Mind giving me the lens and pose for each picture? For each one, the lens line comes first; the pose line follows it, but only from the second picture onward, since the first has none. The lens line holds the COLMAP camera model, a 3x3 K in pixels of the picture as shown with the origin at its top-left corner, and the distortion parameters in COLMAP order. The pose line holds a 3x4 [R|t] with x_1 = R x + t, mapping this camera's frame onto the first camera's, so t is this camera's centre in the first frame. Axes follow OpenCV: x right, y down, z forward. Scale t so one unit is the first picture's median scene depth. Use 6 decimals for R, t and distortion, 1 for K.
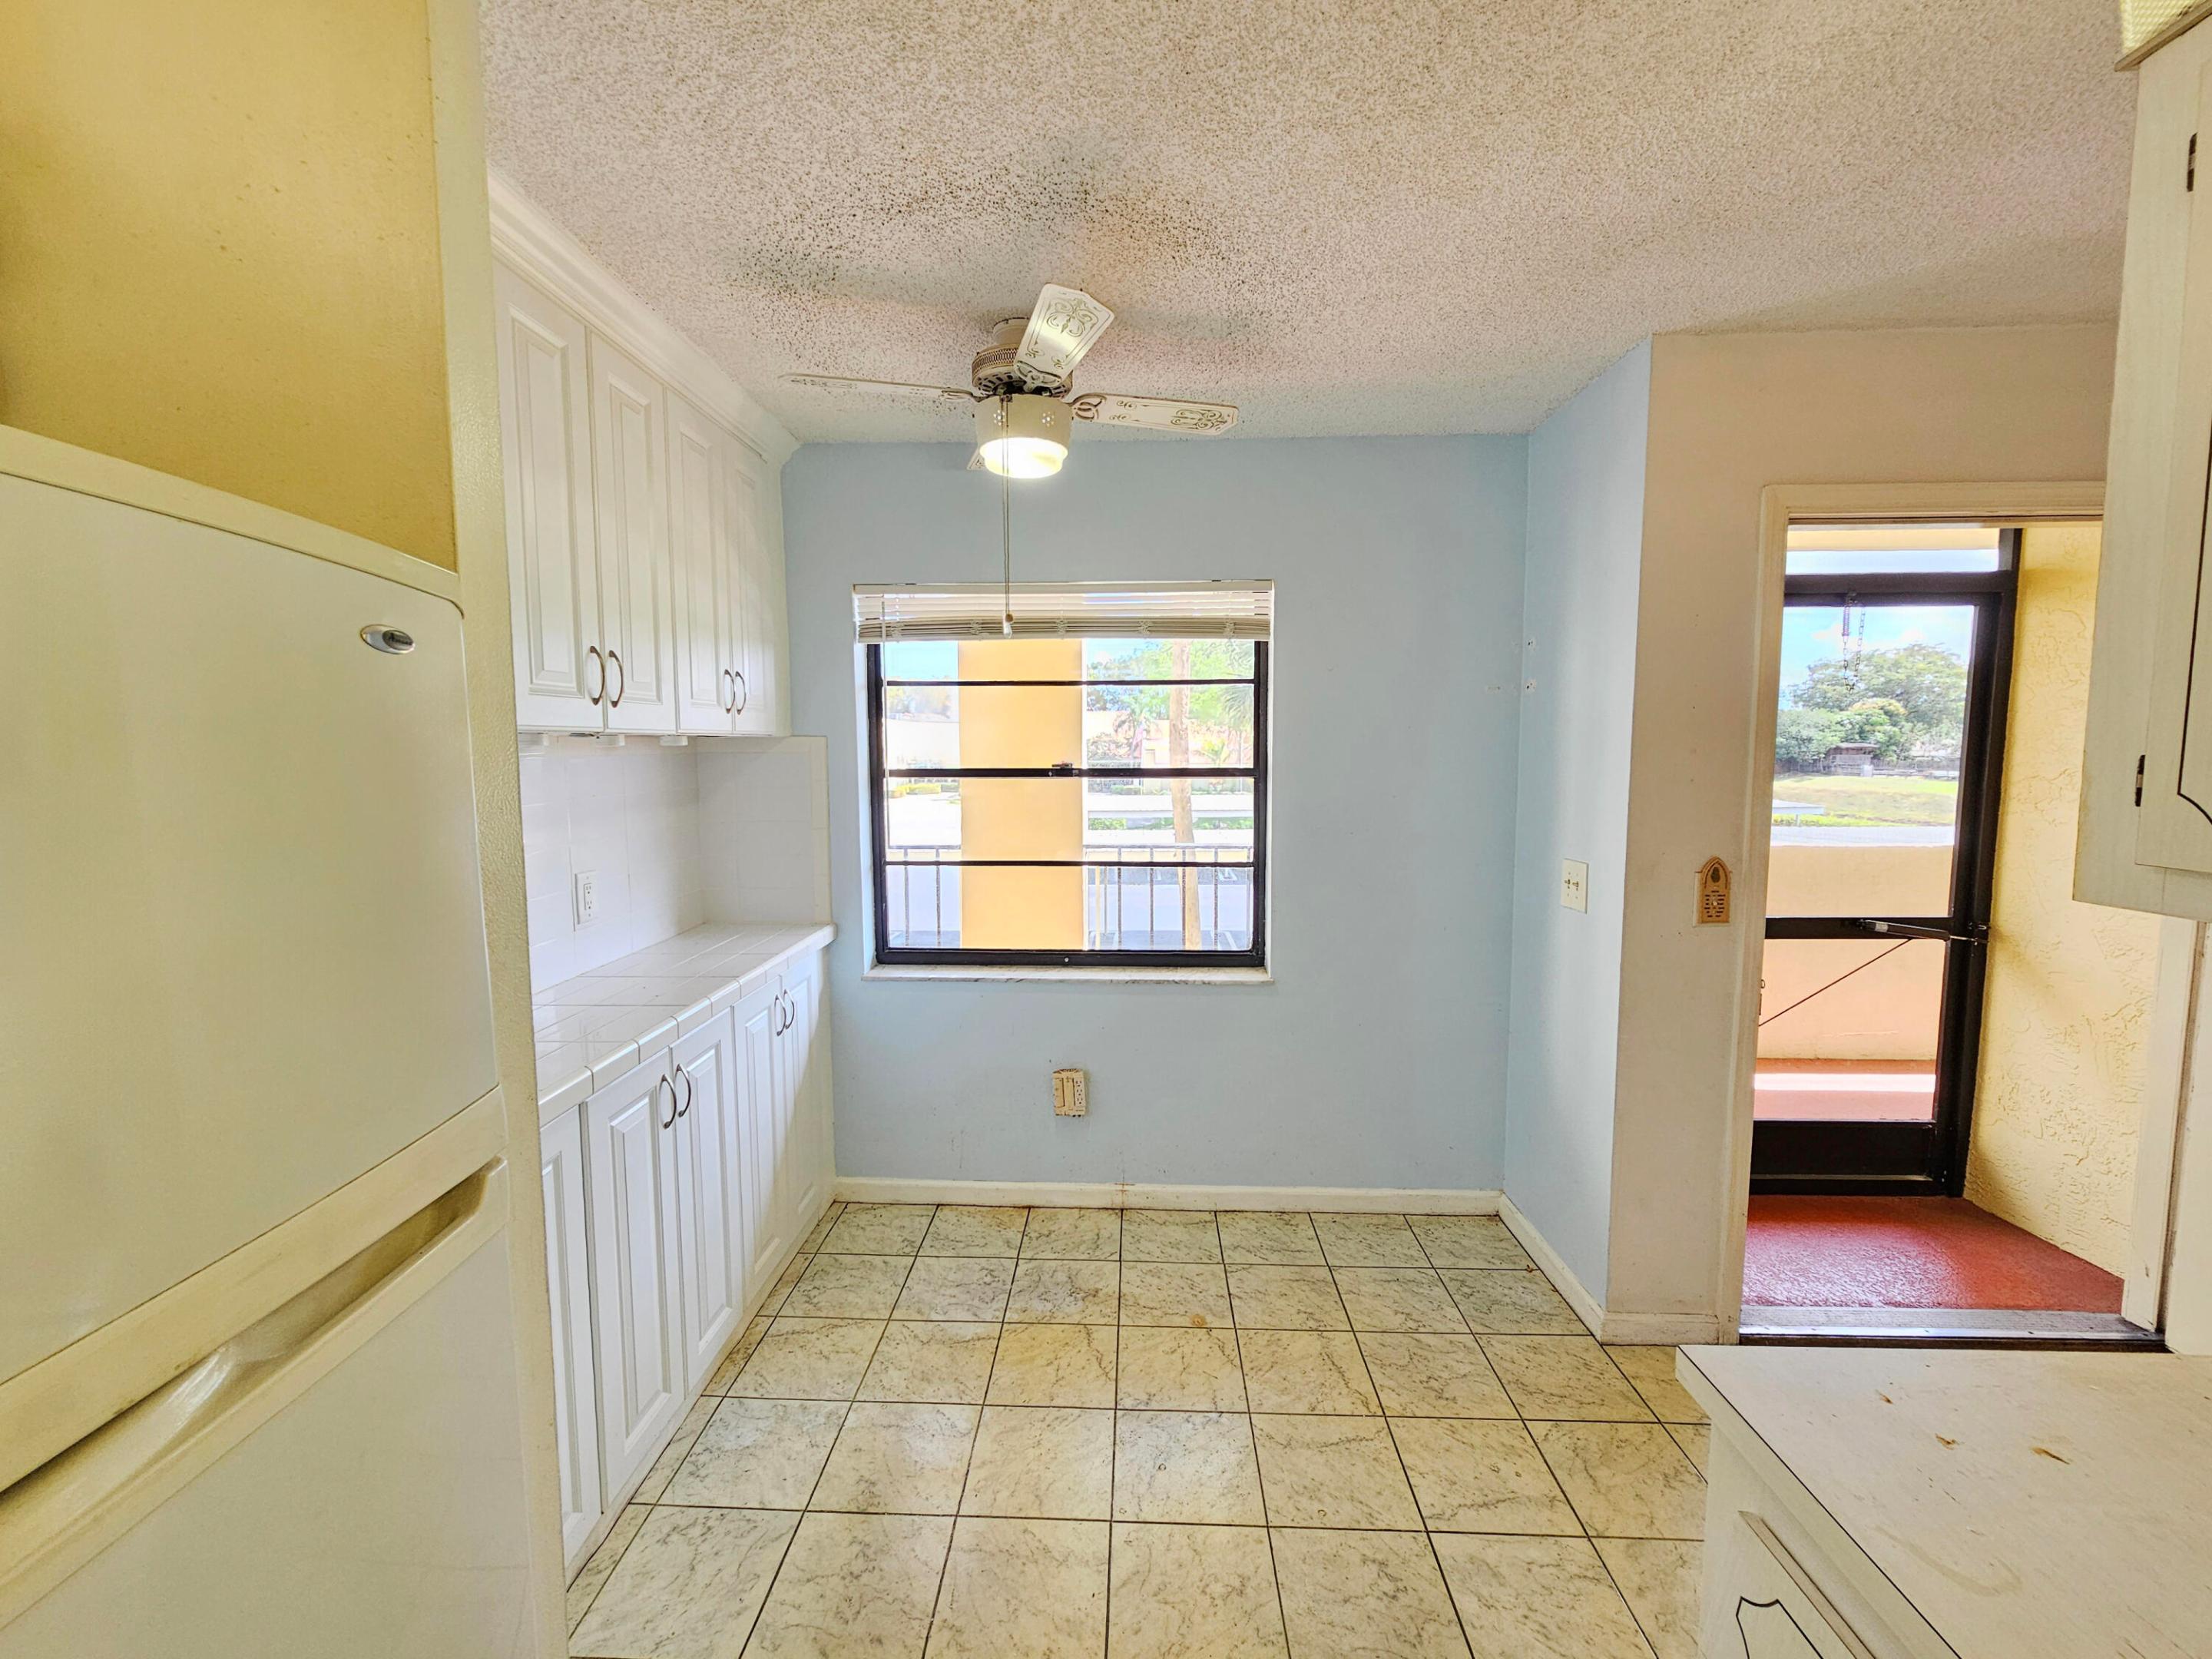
lens RADIAL K [[899.7, 0, 1099.3], [0, 899.7, 825.4], [0, 0, 1]] dist [0.006000, 0.000509]
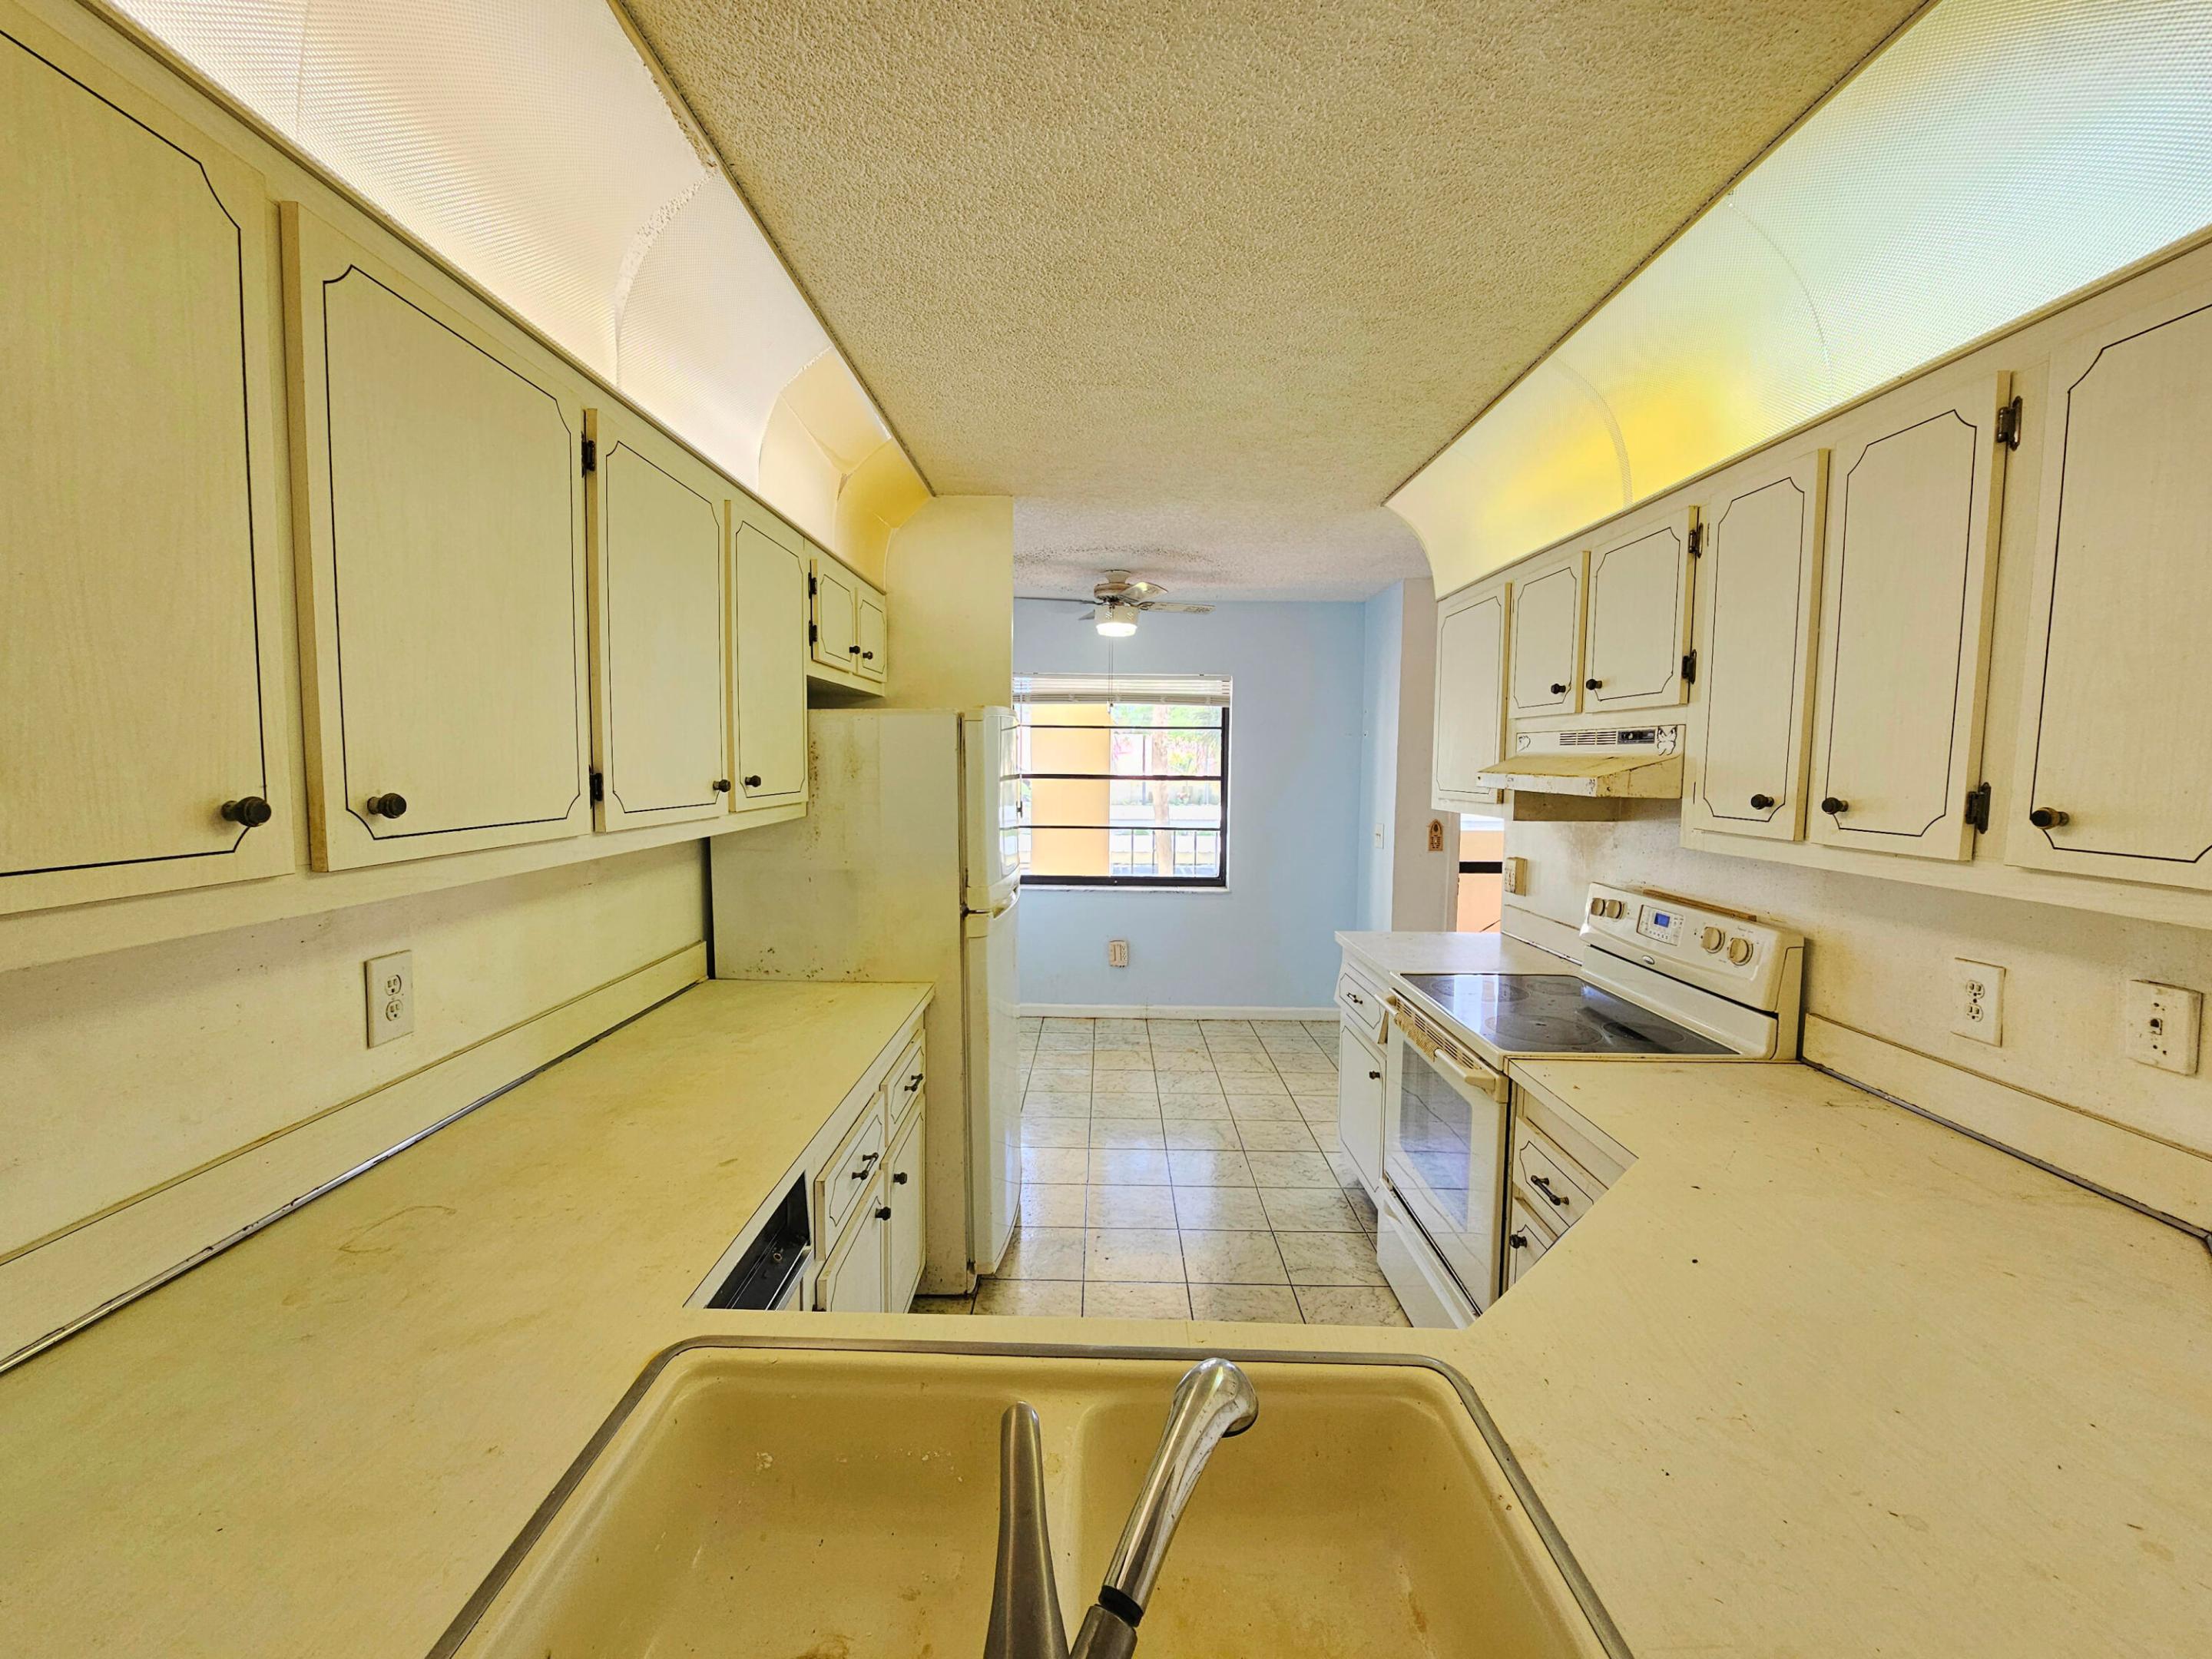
lens RADIAL K [[899.7, 0, 1099.3], [0, 899.7, 825.4], [0, 0, 1]] dist [0.006000, 0.000509]
pose [[0.999243, 0.010863, 0.037344, -0.150340], [-0.010480, 0.999891, -0.010443, 0.062705], [-0.037453, 0.010044, 0.999248, -0.862665]]
